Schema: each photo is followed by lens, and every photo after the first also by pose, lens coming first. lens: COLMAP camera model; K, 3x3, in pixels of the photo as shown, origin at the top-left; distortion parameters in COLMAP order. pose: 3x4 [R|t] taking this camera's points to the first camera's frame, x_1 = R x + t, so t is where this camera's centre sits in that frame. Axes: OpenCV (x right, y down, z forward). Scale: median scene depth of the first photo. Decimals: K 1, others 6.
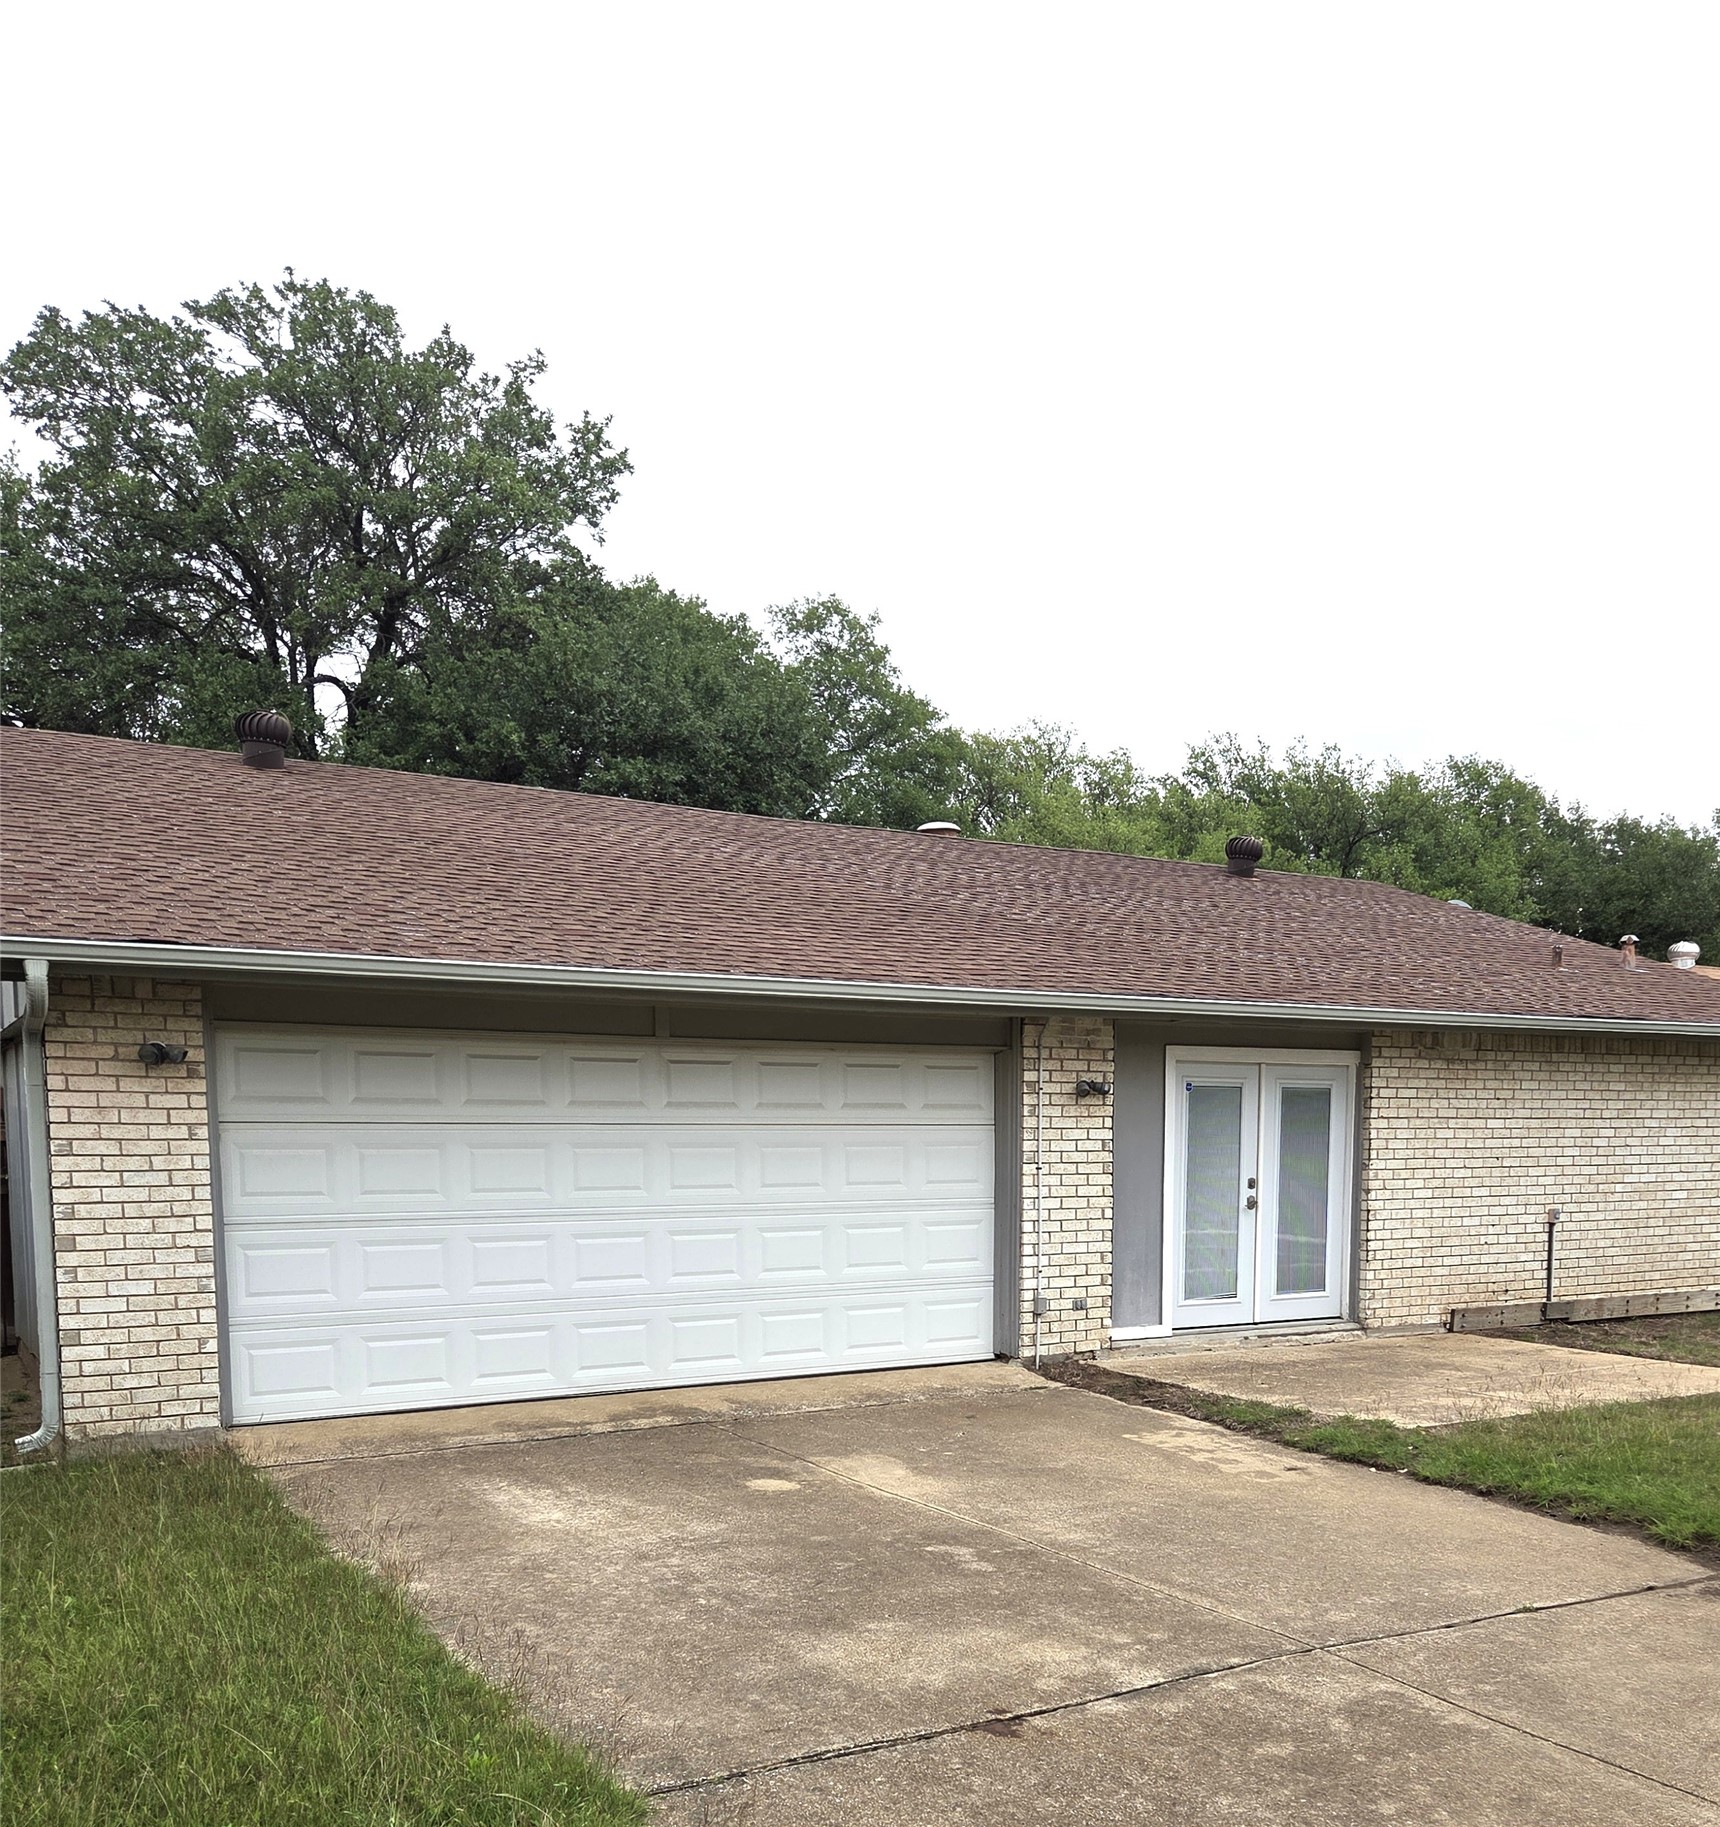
lens RADIAL K [[3188.0, 0, 868.9], [0, 3188.0, 922.6], [0, 0, 1]] dist [0.214079, 0.000000]
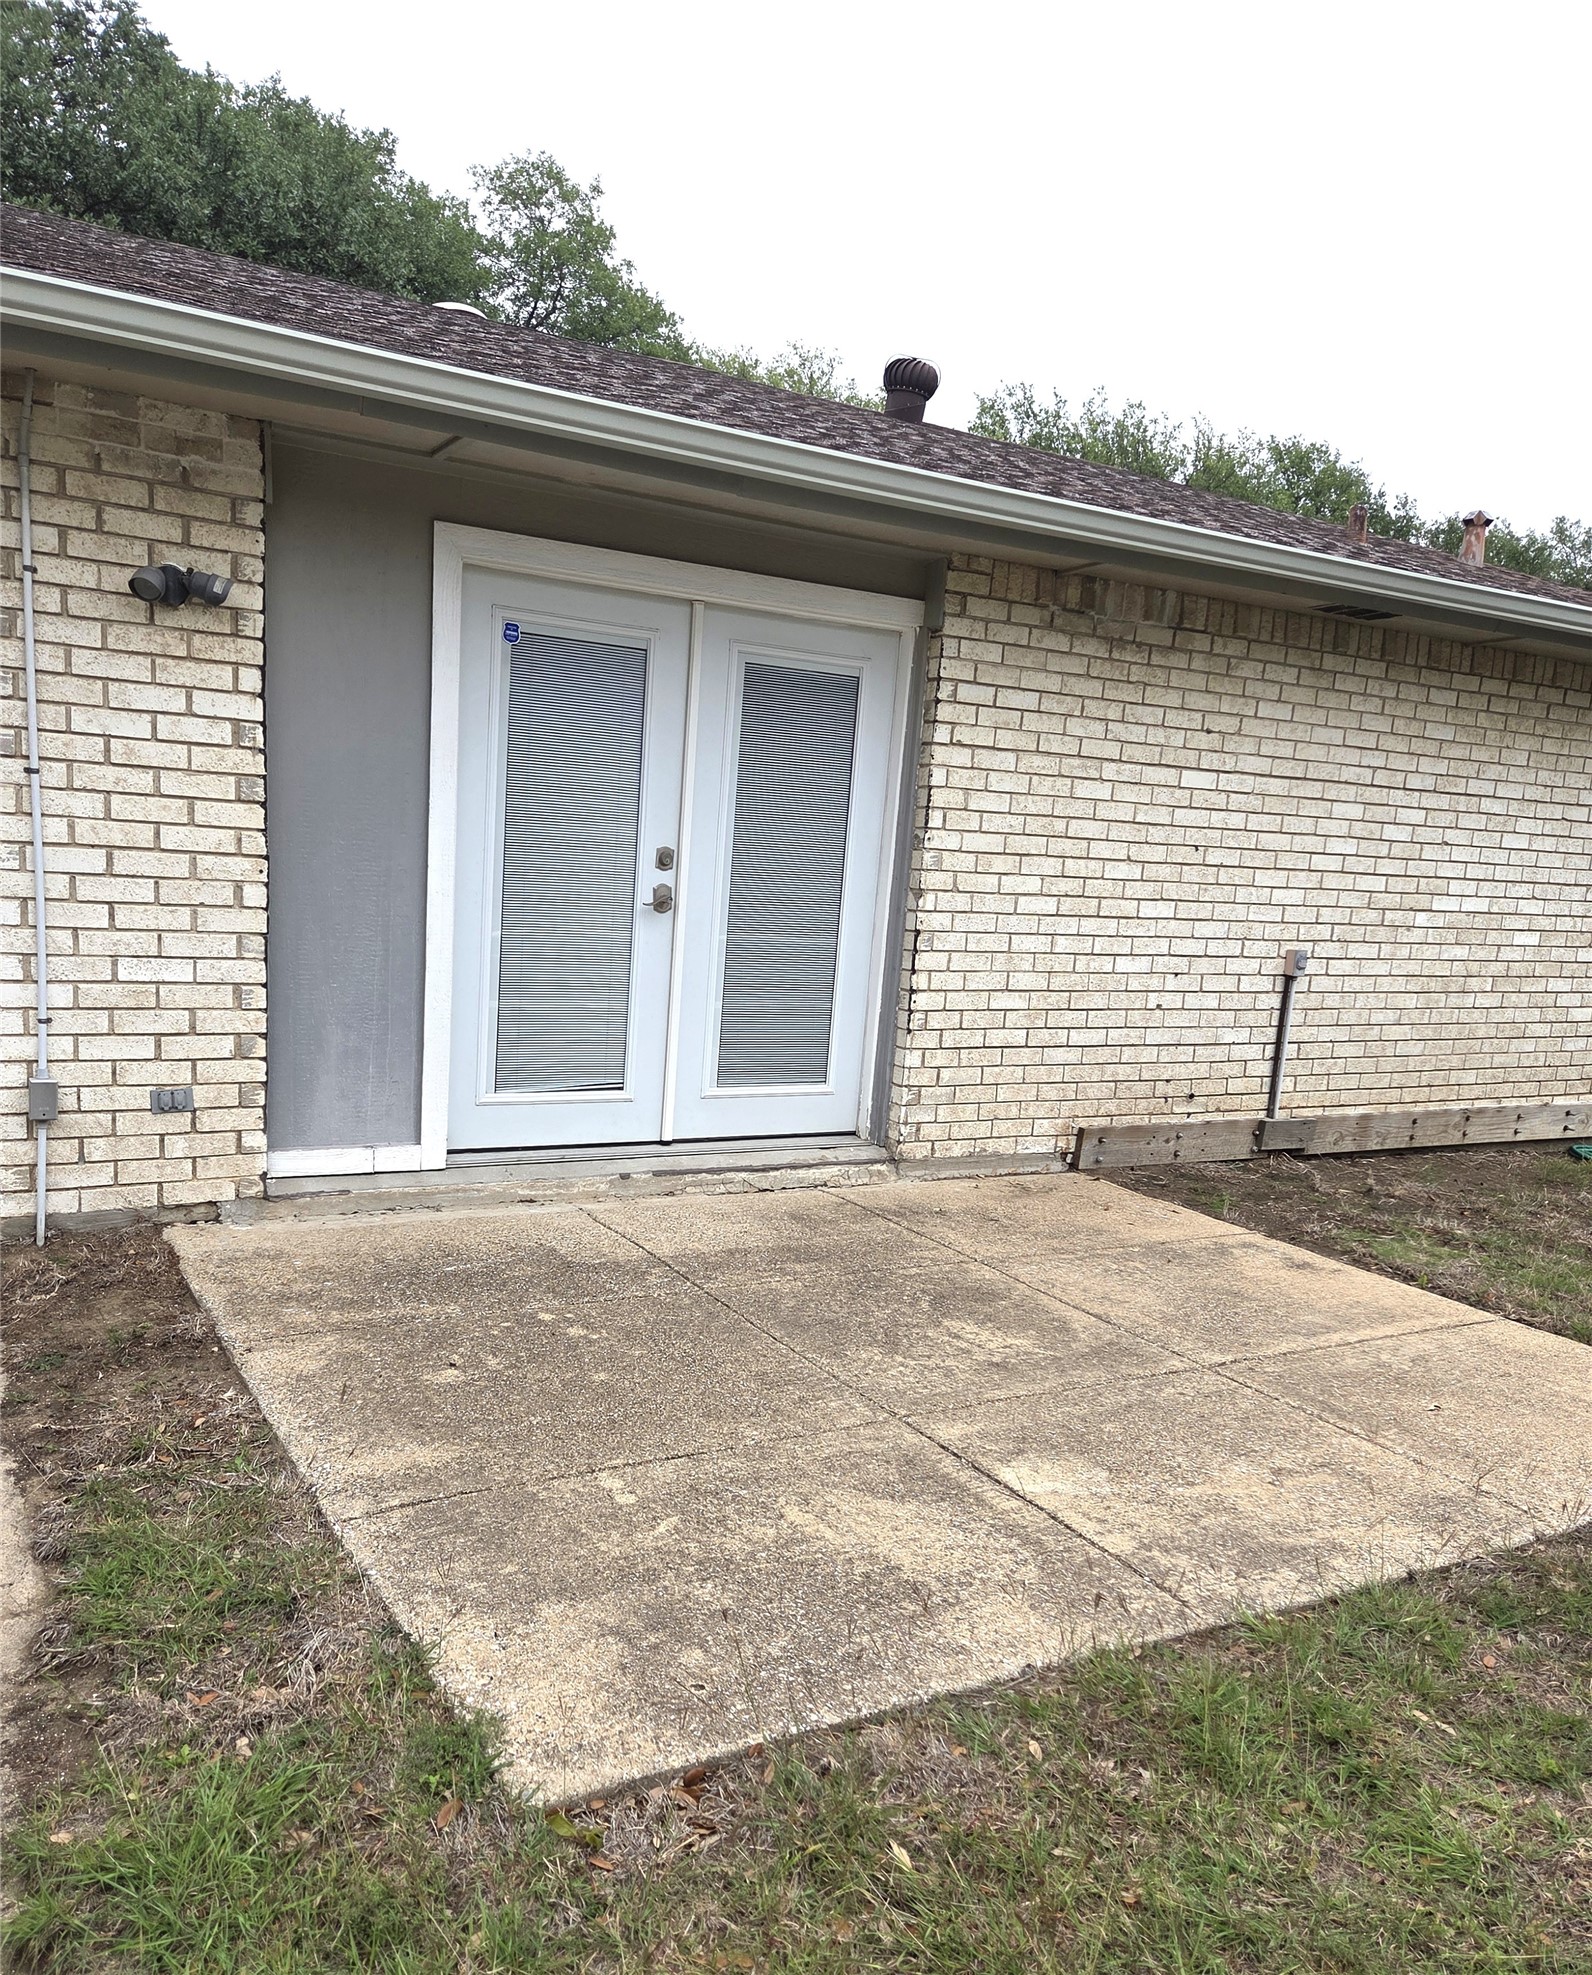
lens RADIAL K [[2494.1, 0, 785.8], [0, 2494.1, 982.1], [0, 0, 1]] dist [0.158188, 0.000000]
pose [[0.997346, 0.072211, -0.009344, 0.137099], [-0.070566, 0.990211, 0.120424, 0.051696], [0.017948, -0.119445, 0.992679, 0.606109]]
